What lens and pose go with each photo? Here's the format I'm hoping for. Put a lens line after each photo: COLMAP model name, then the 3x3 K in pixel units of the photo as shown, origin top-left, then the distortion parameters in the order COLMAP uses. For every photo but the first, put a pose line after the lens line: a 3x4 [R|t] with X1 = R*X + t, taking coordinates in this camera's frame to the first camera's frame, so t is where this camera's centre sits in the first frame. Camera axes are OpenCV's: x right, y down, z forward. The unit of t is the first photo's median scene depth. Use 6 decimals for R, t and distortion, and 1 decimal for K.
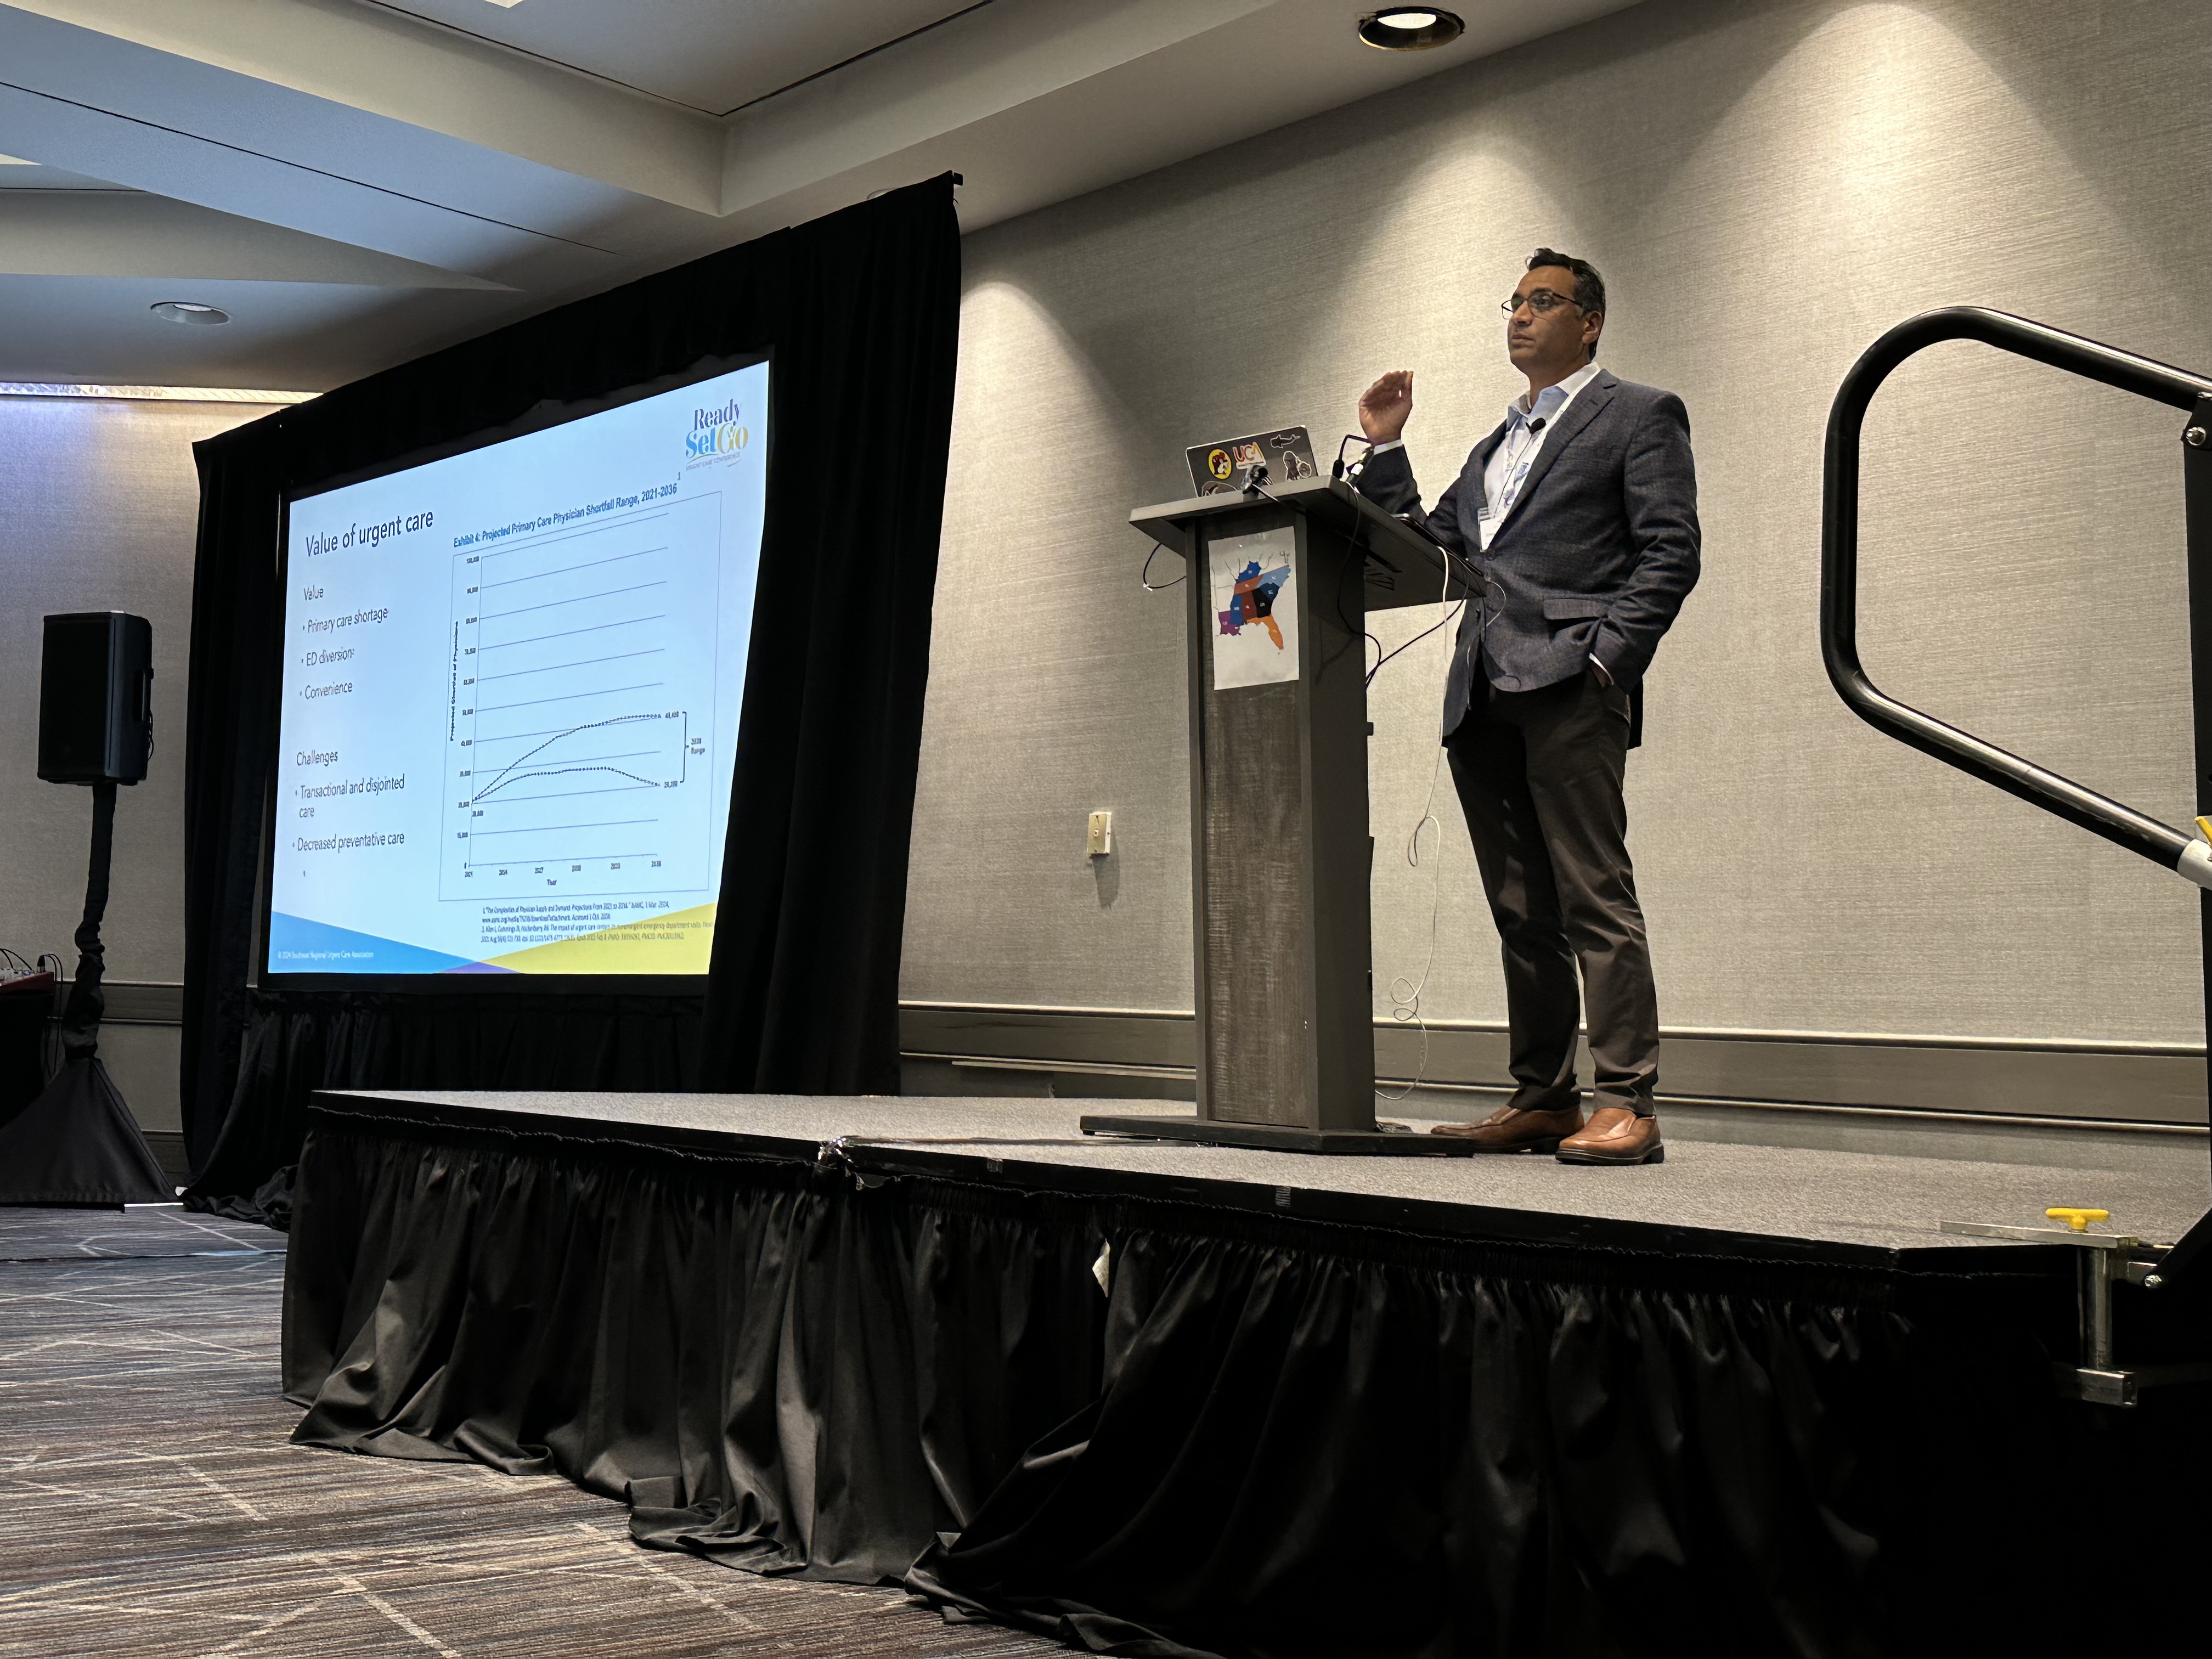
lens RADIAL K [[2568.7, 0, 1112.0], [0, 2568.7, 796.3], [0, 0, 1]] dist [0.182679, 0.003786]
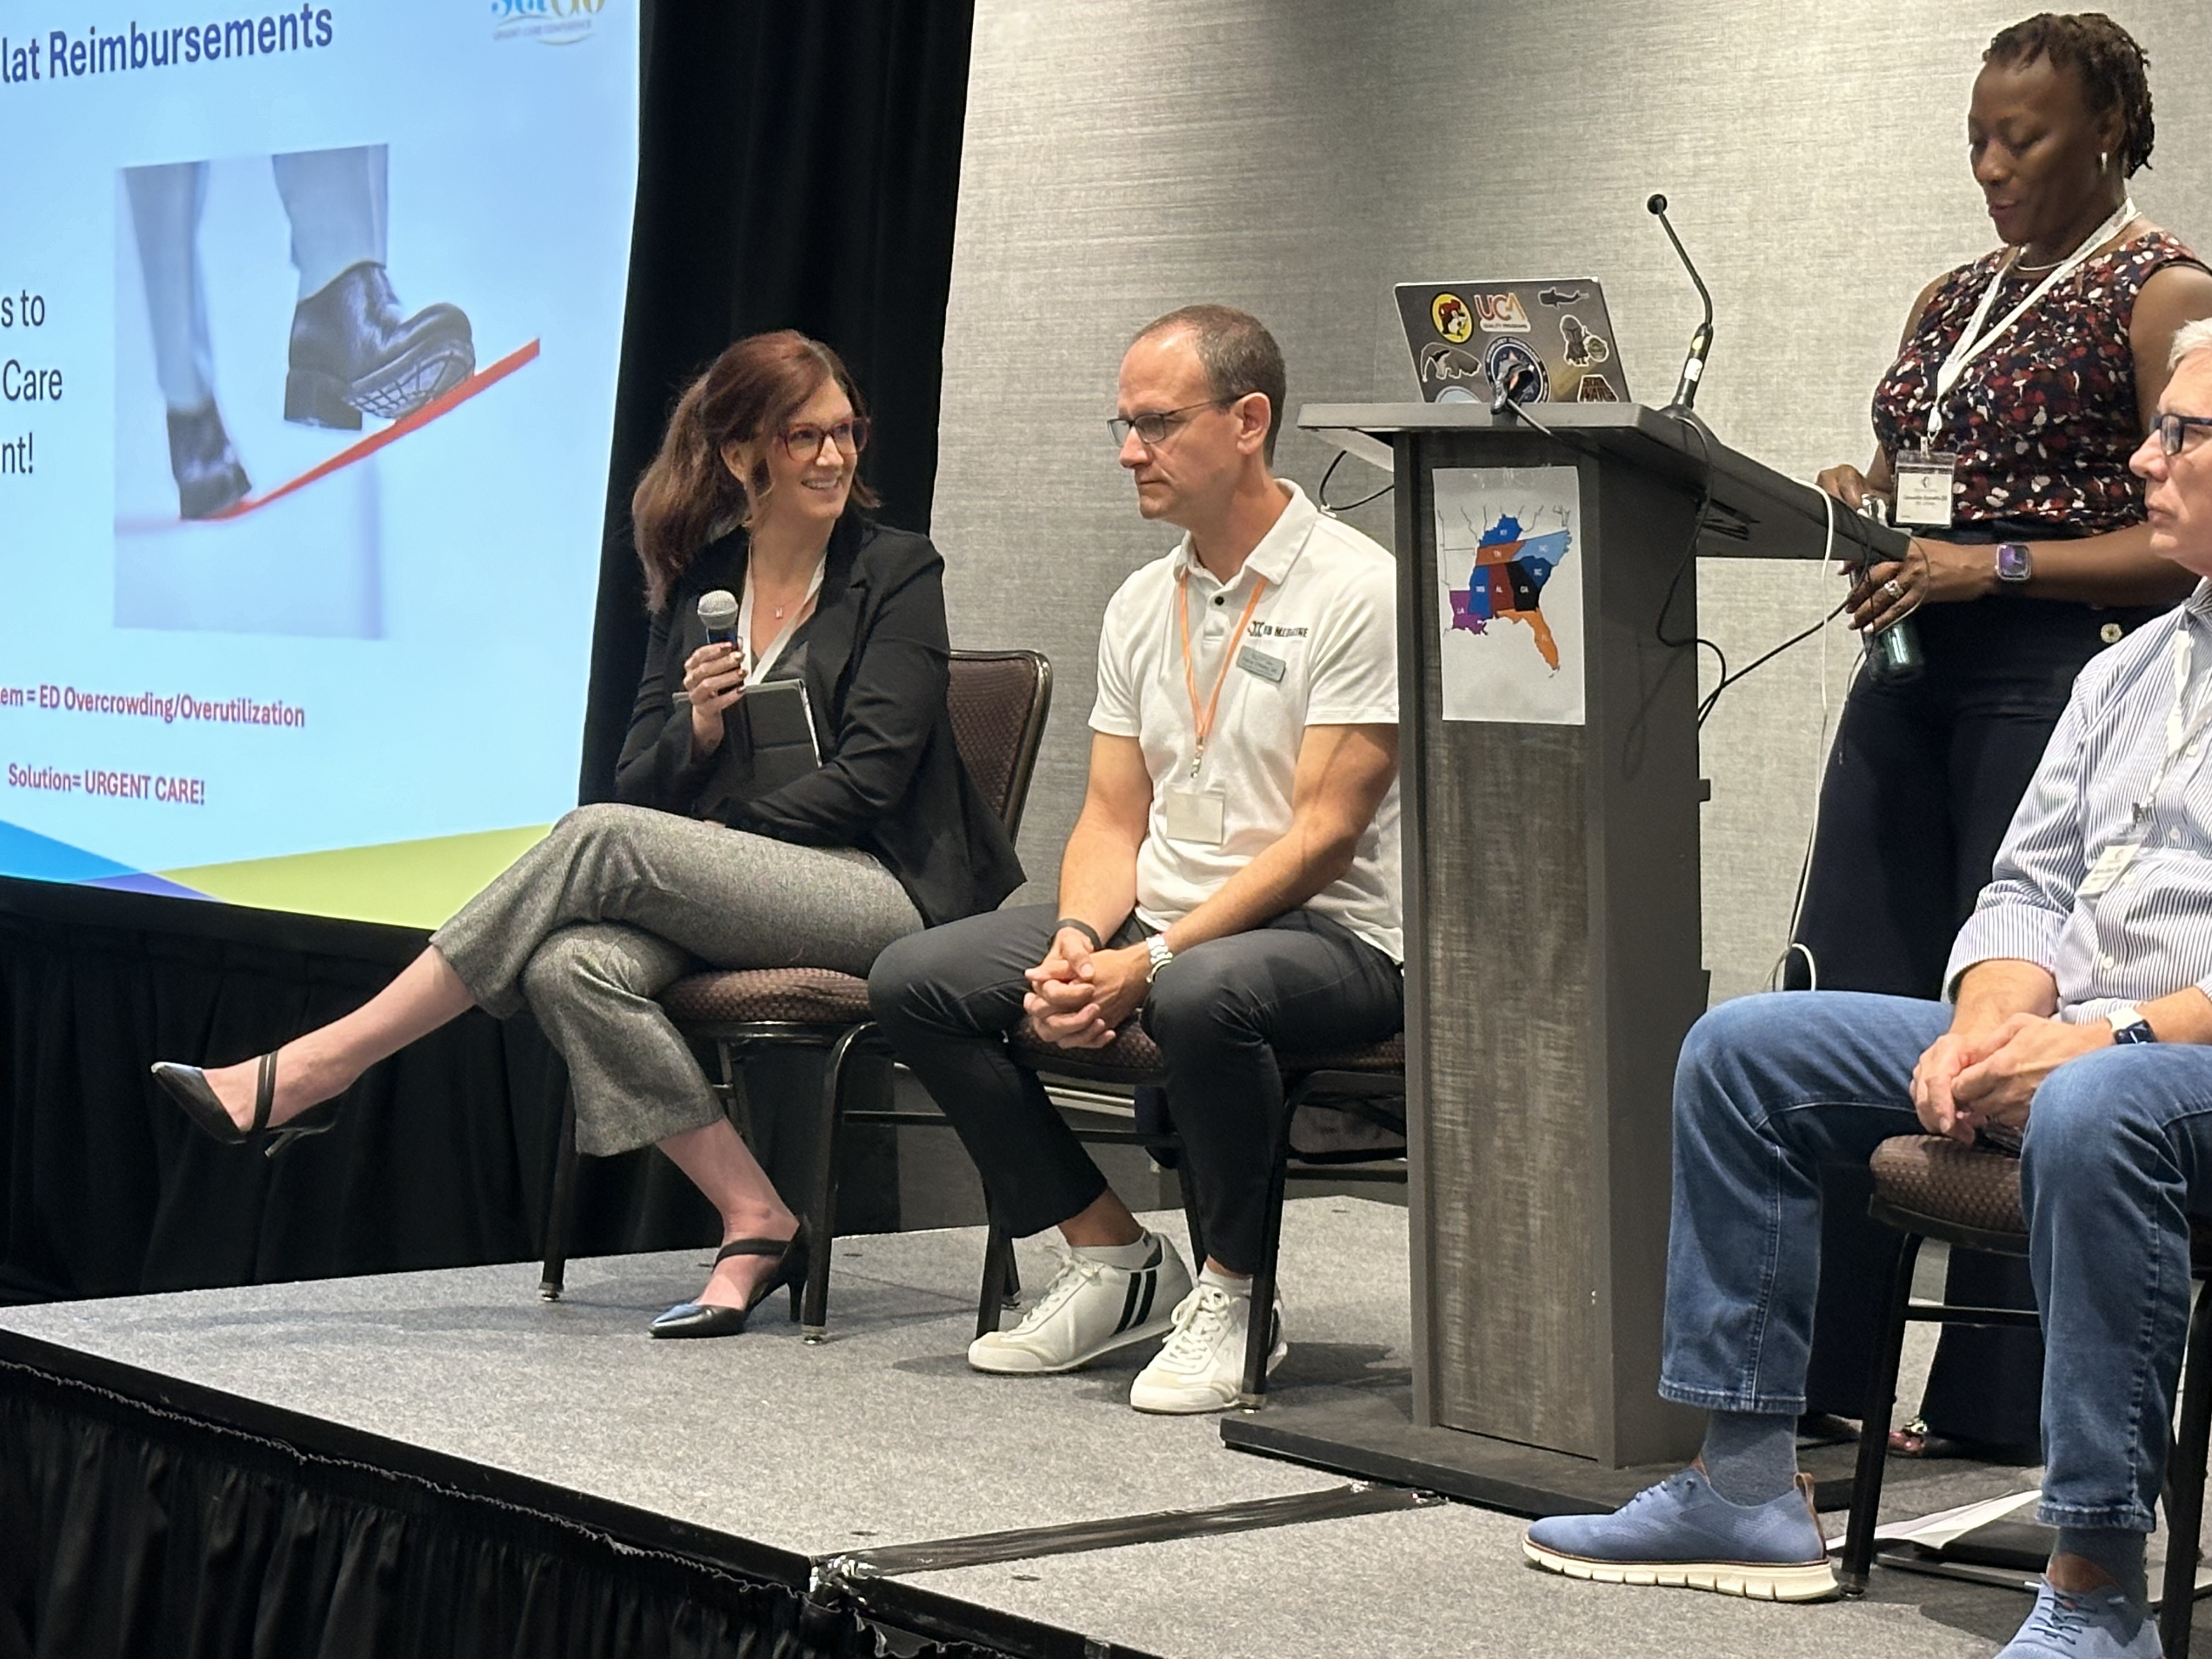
lens RADIAL K [[5077.7, 0, 1106.0], [0, 5077.7, 829.5], [0, 0, 1]] dist [-0.048262, 7.860141]
pose [[0.999636, -0.005771, -0.026344, -0.006344], [0.009701, 0.988393, 0.151608, -0.173133], [0.025163, -0.151809, 0.988090, -0.145212]]
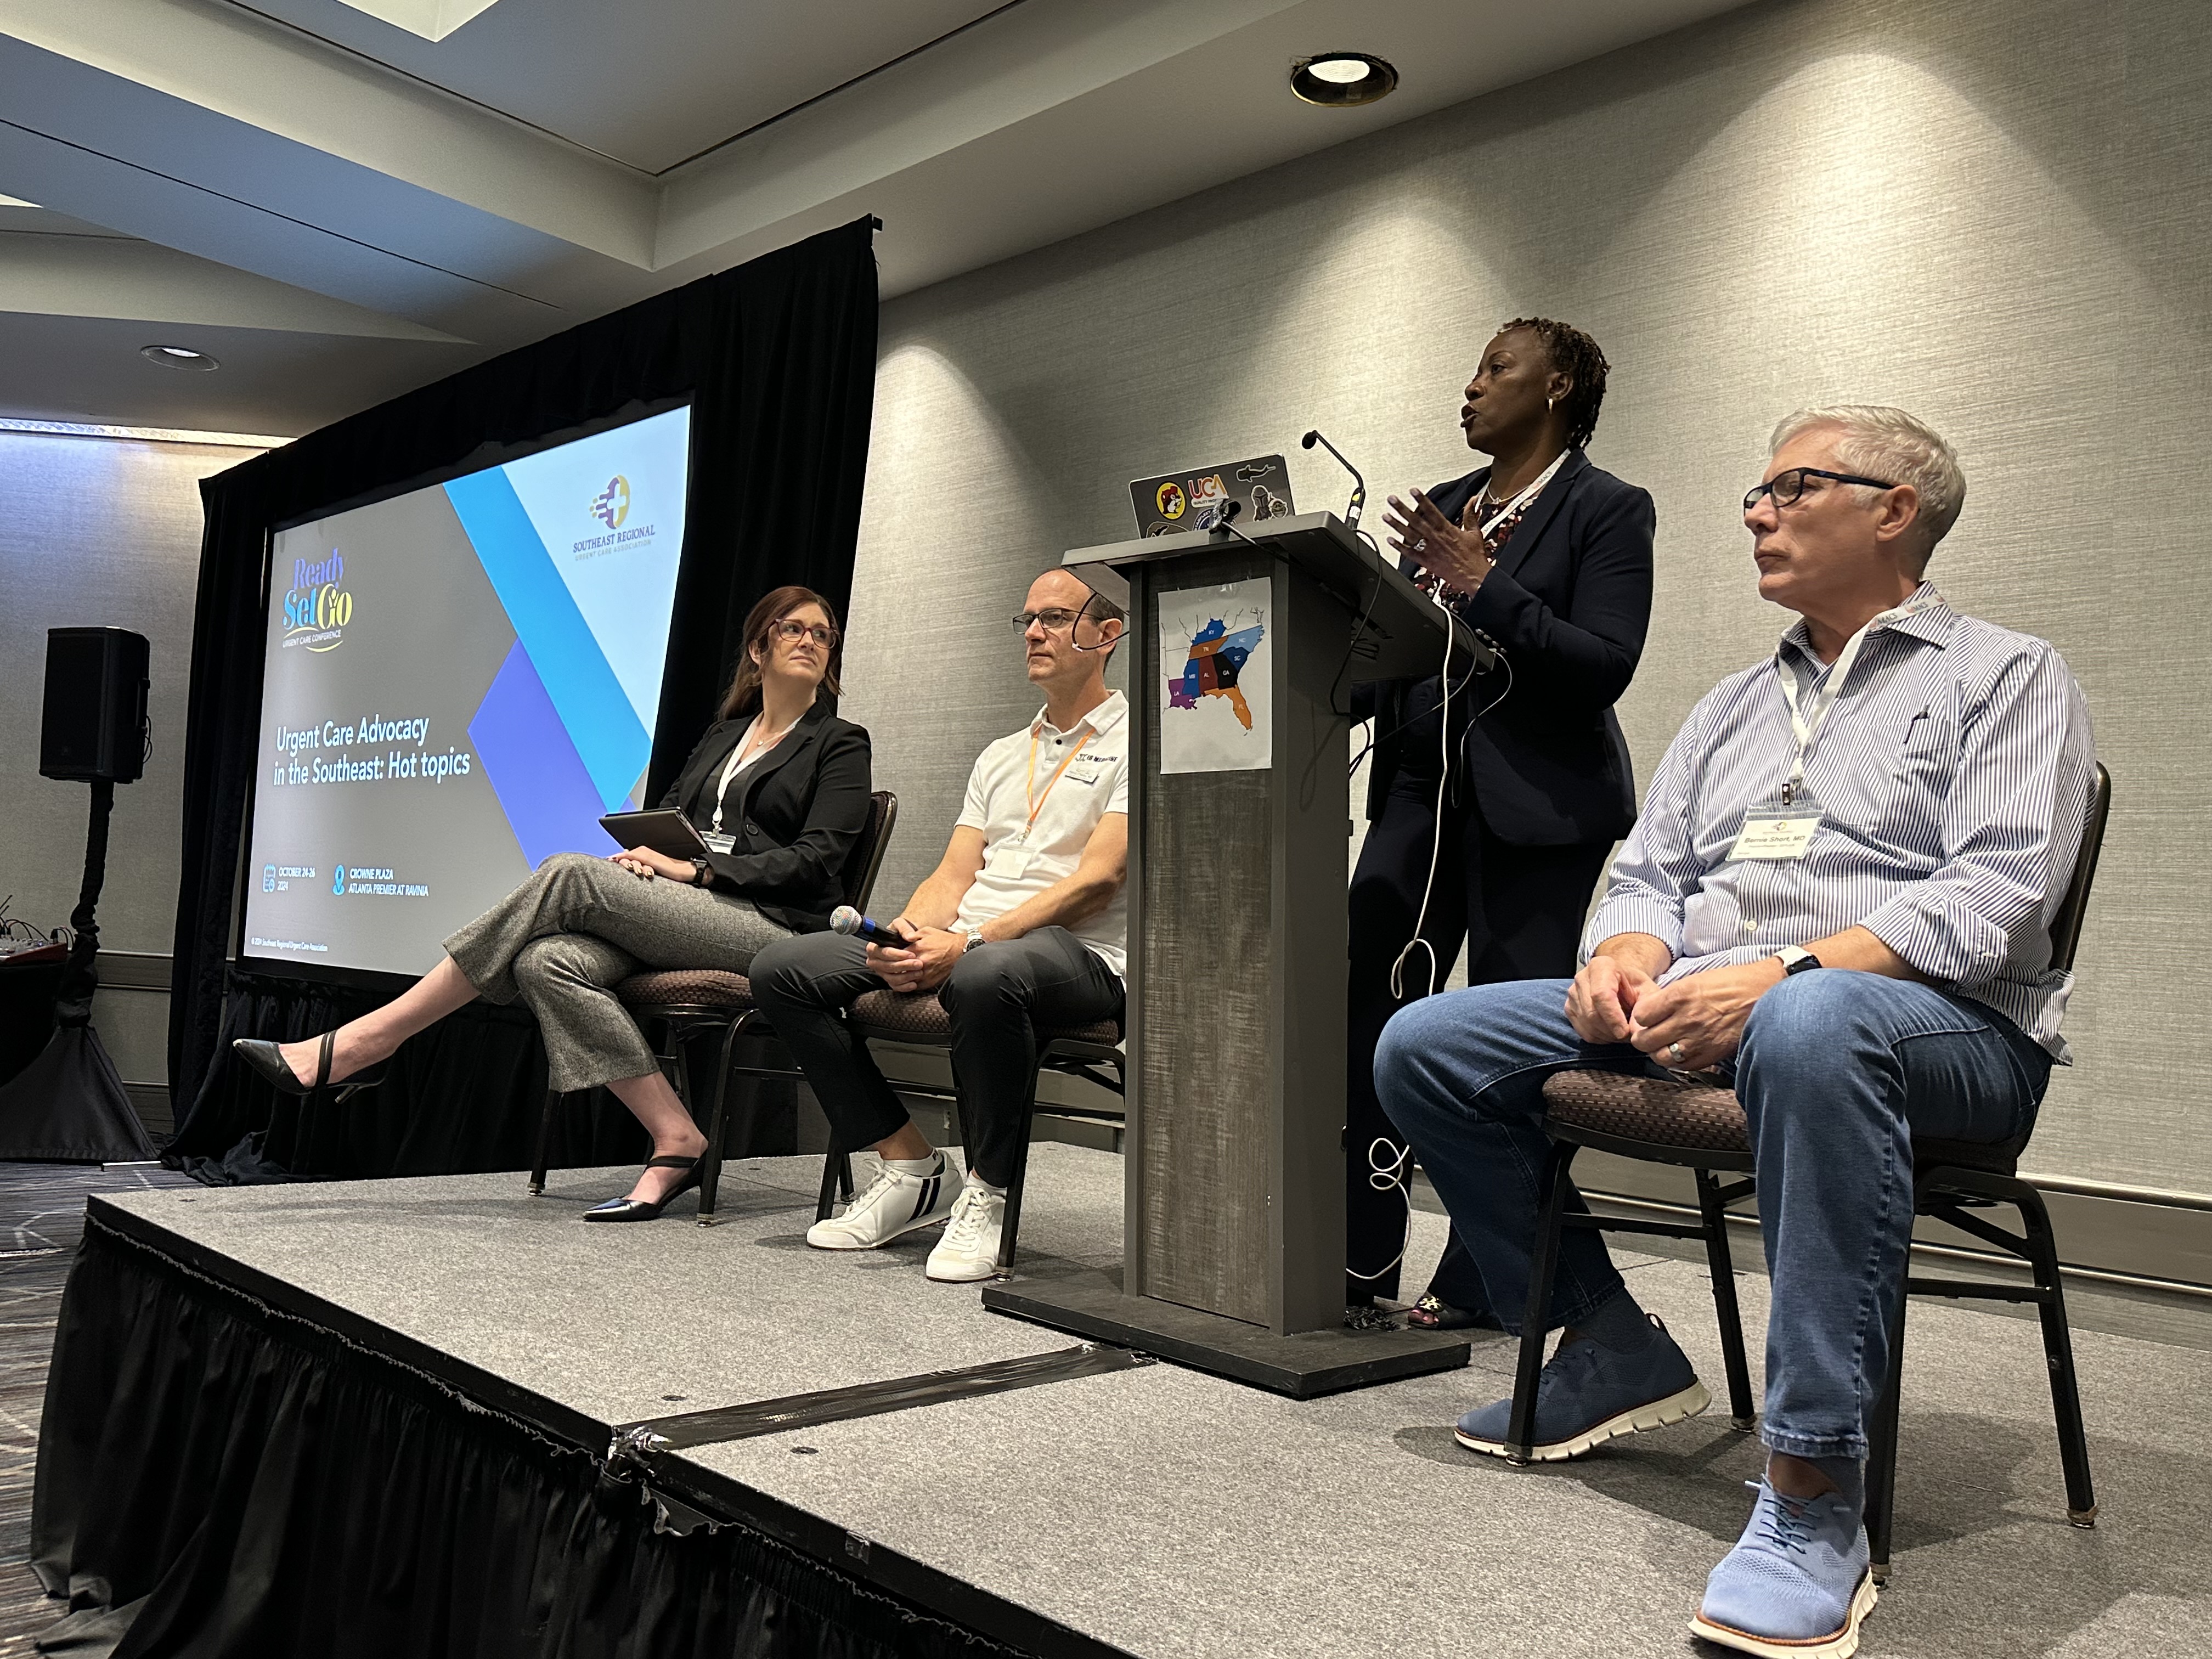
lens RADIAL K [[1732.9, 0, 1106.0], [0, 1732.9, 829.5], [0, 0, 1]] dist [0.095005, -0.083201]
pose [[0.997436, 0.027619, 0.066019, -0.012263], [-0.029711, 0.999080, 0.030920, -0.035771], [-0.065104, -0.032802, 0.997339, 0.397107]]
